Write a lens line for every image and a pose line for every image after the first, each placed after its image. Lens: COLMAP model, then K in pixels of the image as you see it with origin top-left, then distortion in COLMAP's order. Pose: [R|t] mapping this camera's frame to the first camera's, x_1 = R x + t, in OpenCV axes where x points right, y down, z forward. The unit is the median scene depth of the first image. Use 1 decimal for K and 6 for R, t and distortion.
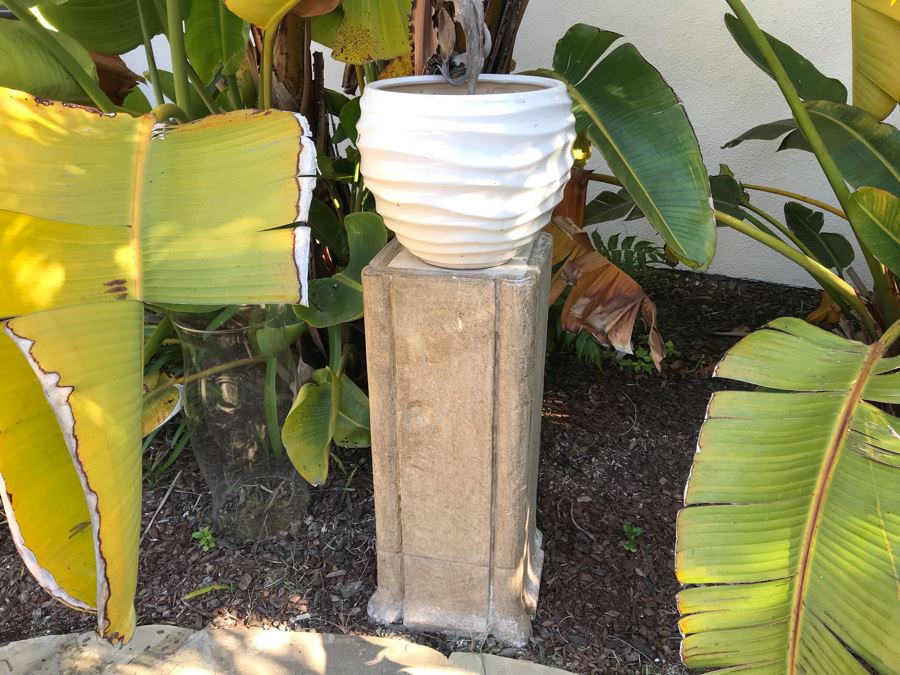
lens RADIAL K [[735.6, 0, 451.3], [0, 735.6, 336.9], [0, 0, 1]] dist [0.050953, -0.051576]
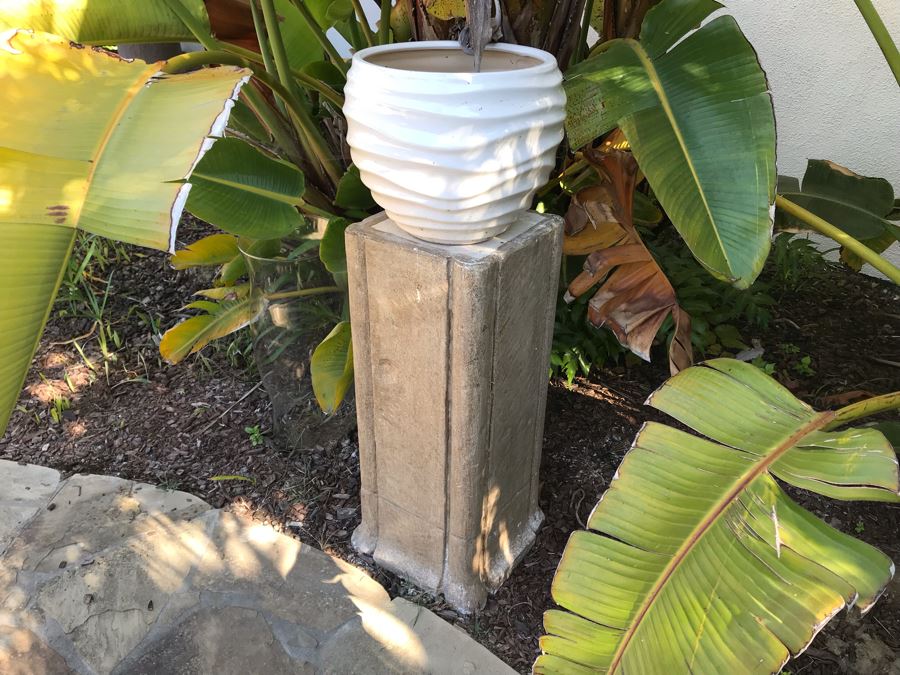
lens RADIAL K [[735.6, 0, 446.8], [0, 735.6, 335.7], [0, 0, 1]] dist [0.050953, -0.051576]
pose [[0.919883, 0.210330, -0.331023, 0.322529], [-0.182349, 0.976625, 0.113811, -0.069574], [0.347223, -0.044331, 0.936734, 0.045524]]
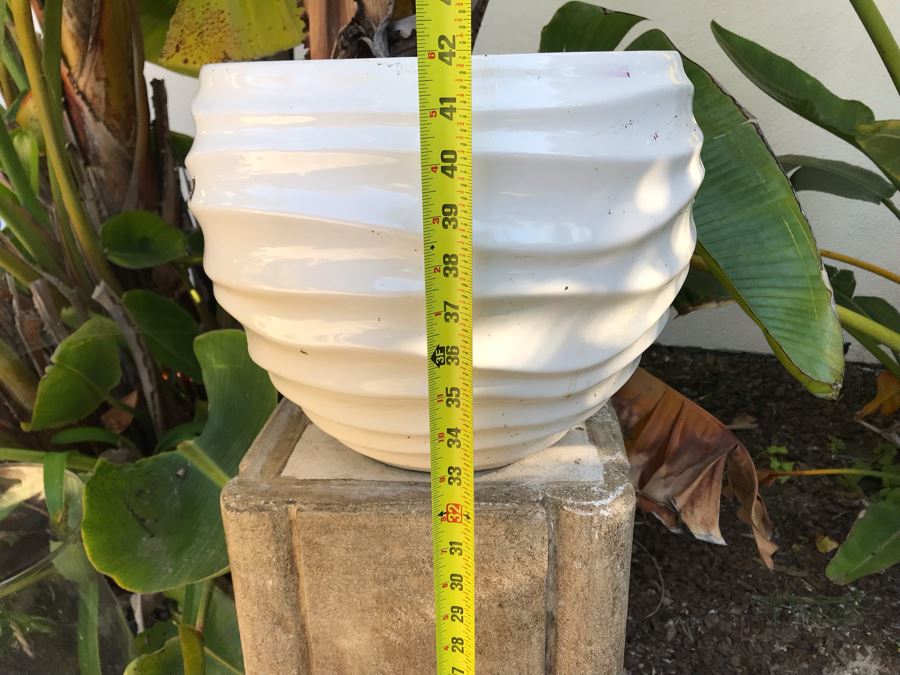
lens RADIAL K [[746.5, 0, 452.1], [0, 746.5, 336.5], [0, 0, 1]] dist [0.026337, -0.021581]
pose [[0.987661, -0.065929, 0.142051, -0.037693], [0.076990, 0.994295, -0.073826, -0.114278], [-0.136373, 0.083852, 0.987102, 0.452536]]
